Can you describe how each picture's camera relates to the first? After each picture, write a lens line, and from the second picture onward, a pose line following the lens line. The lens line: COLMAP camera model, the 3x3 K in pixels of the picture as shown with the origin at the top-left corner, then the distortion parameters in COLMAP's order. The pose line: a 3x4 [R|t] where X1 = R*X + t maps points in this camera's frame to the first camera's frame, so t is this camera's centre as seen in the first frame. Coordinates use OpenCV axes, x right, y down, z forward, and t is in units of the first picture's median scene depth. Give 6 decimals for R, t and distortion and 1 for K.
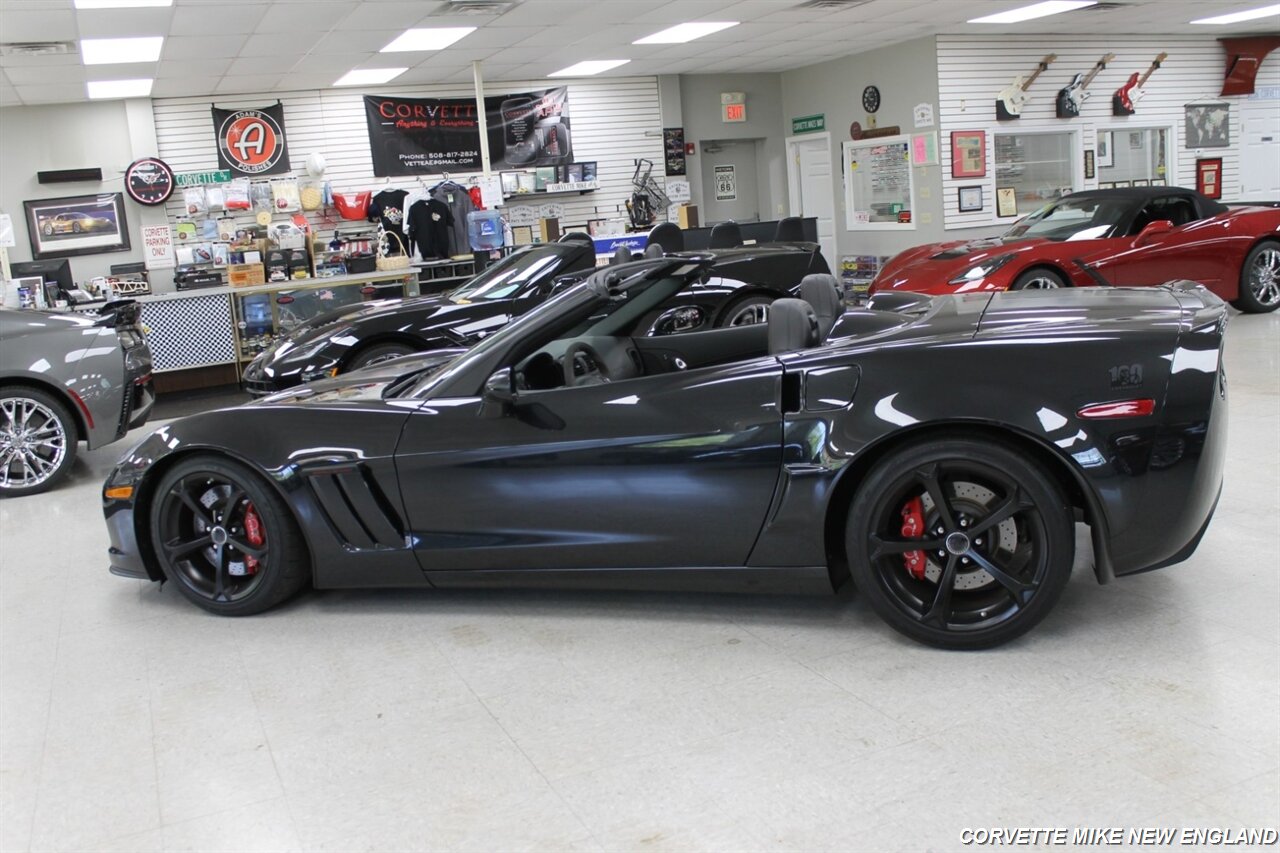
lens RADIAL K [[1237.8, 0, 652.0], [0, 1237.8, 433.9], [0, 0, 1]] dist [-0.146083, 0.171660]
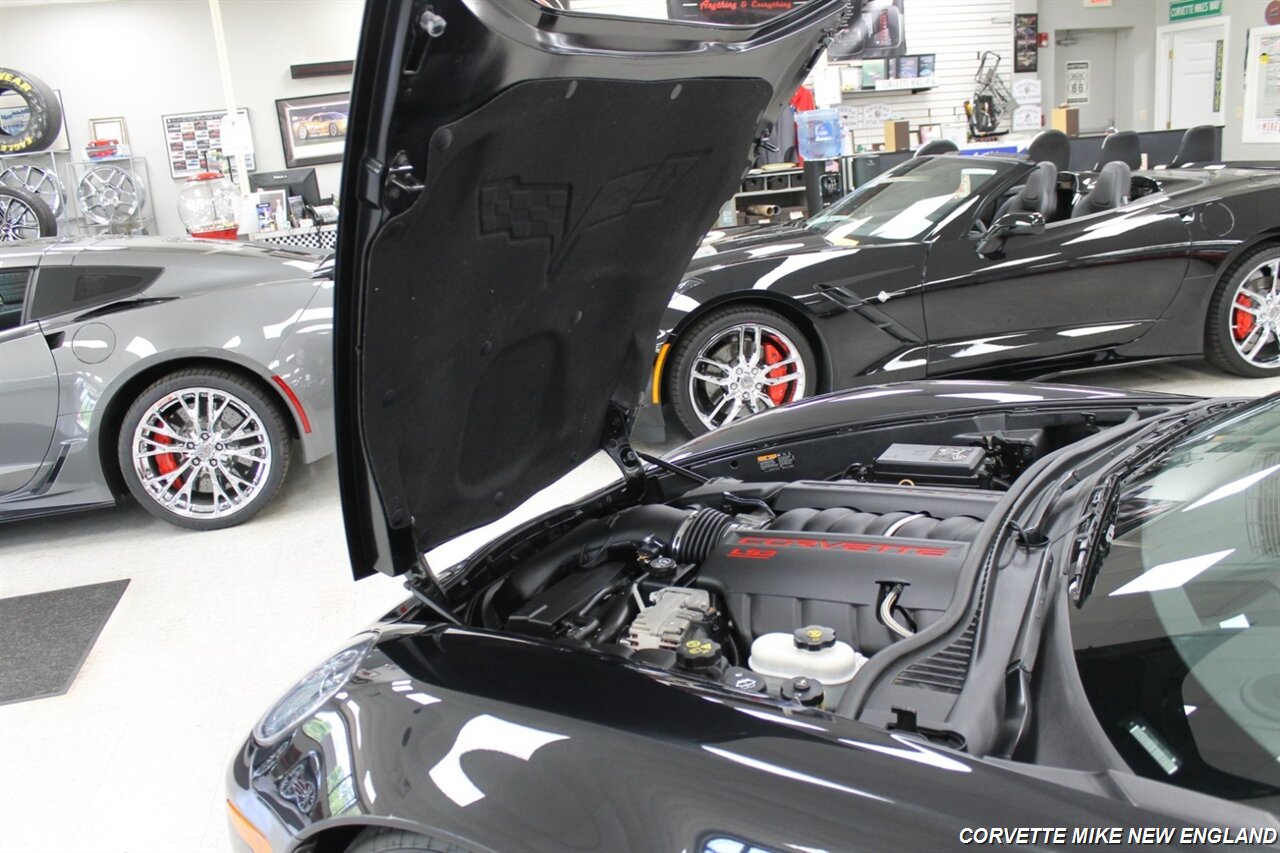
lens RADIAL K [[1086.5, 0, 640.0], [0, 1086.5, 426.5], [0, 0, 1]] dist [-0.162226, 0.143745]
pose [[0.979655, 0.051016, -0.194098, -0.094433], [-0.031237, 0.994125, 0.103633, -0.041658], [0.198245, -0.095462, 0.975493, 0.256386]]
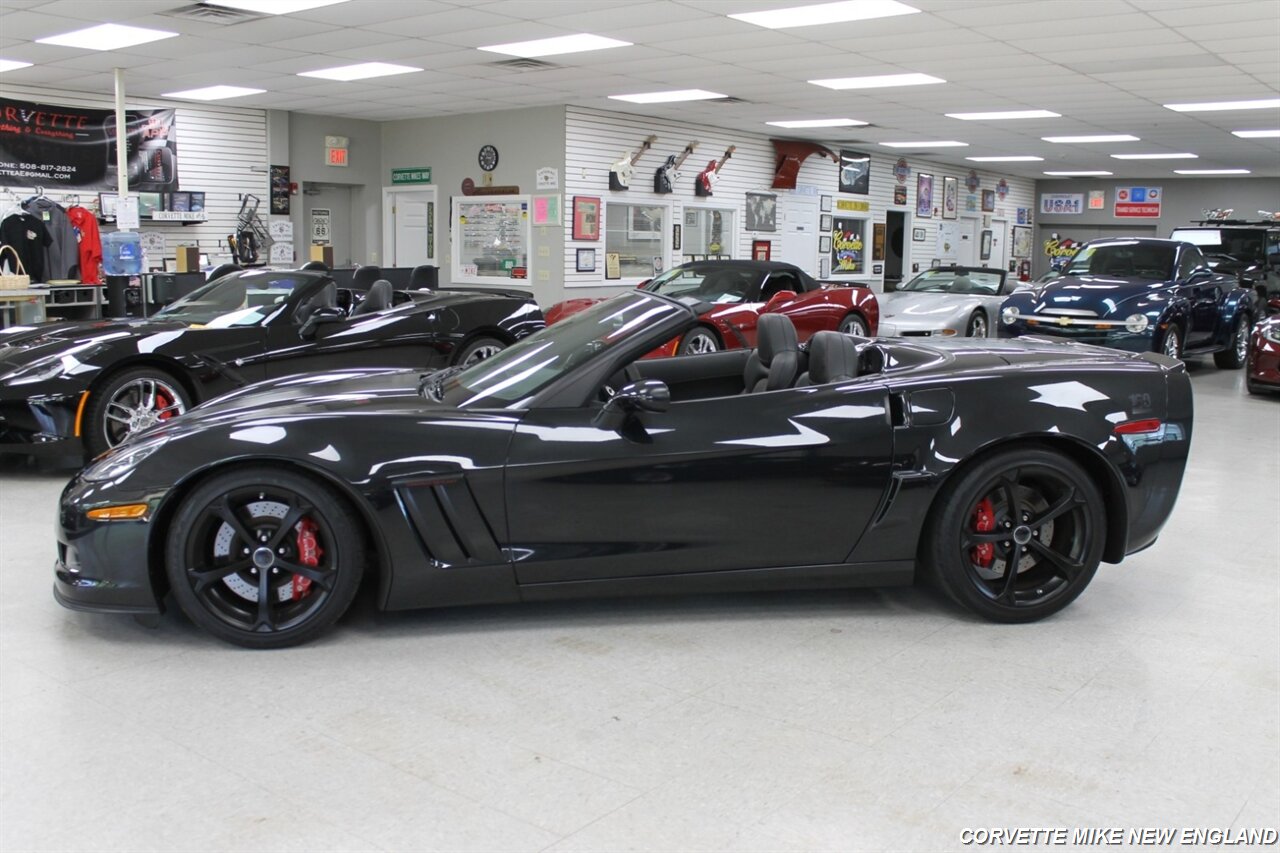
lens RADIAL K [[1237.8, 0, 652.0], [0, 1237.8, 433.9], [0, 0, 1]] dist [-0.146083, 0.171660]
pose [[0.885230, 0.019458, 0.464747, -0.181013], [0.004515, 0.998718, -0.050416, 0.013611], [-0.465132, 0.046728, 0.884007, 0.025176]]
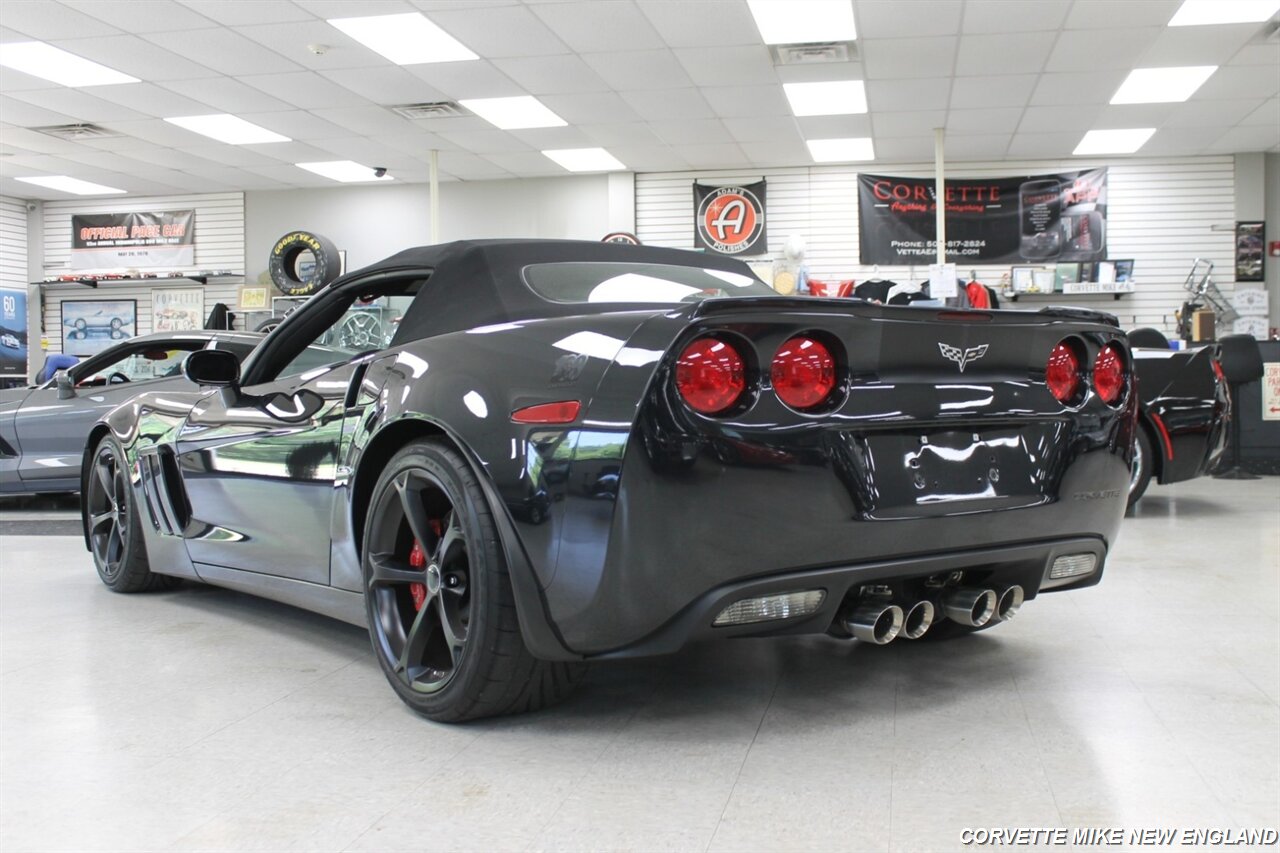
lens RADIAL K [[1425.5, 0, 637.8], [0, 1425.5, 438.3], [0, 0, 1]] dist [-0.113245, 0.160211]
pose [[0.816312, 0.093480, -0.569996, 0.240419], [-0.160819, 0.984580, -0.068843, 0.010846], [0.554772, 0.147863, 0.818758, 0.085357]]
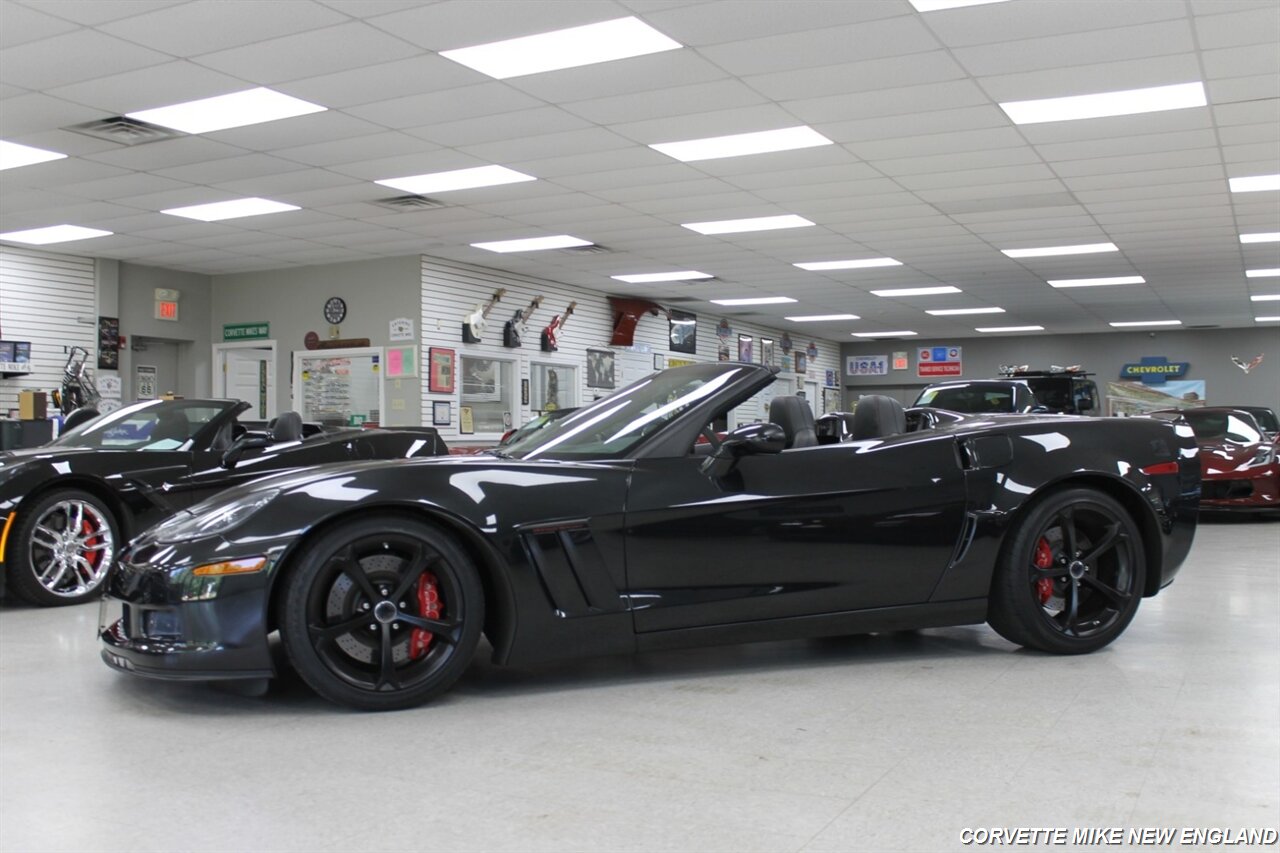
lens RADIAL K [[1295.4, 0, 656.1], [0, 1295.4, 426.4], [0, 0, 1]] dist [-0.132251, 0.160342]
pose [[0.778011, 0.077812, 0.623414, -0.270464], [0.066615, 0.976489, -0.205016, 0.053272], [-0.624709, 0.201033, 0.754535, 0.061466]]
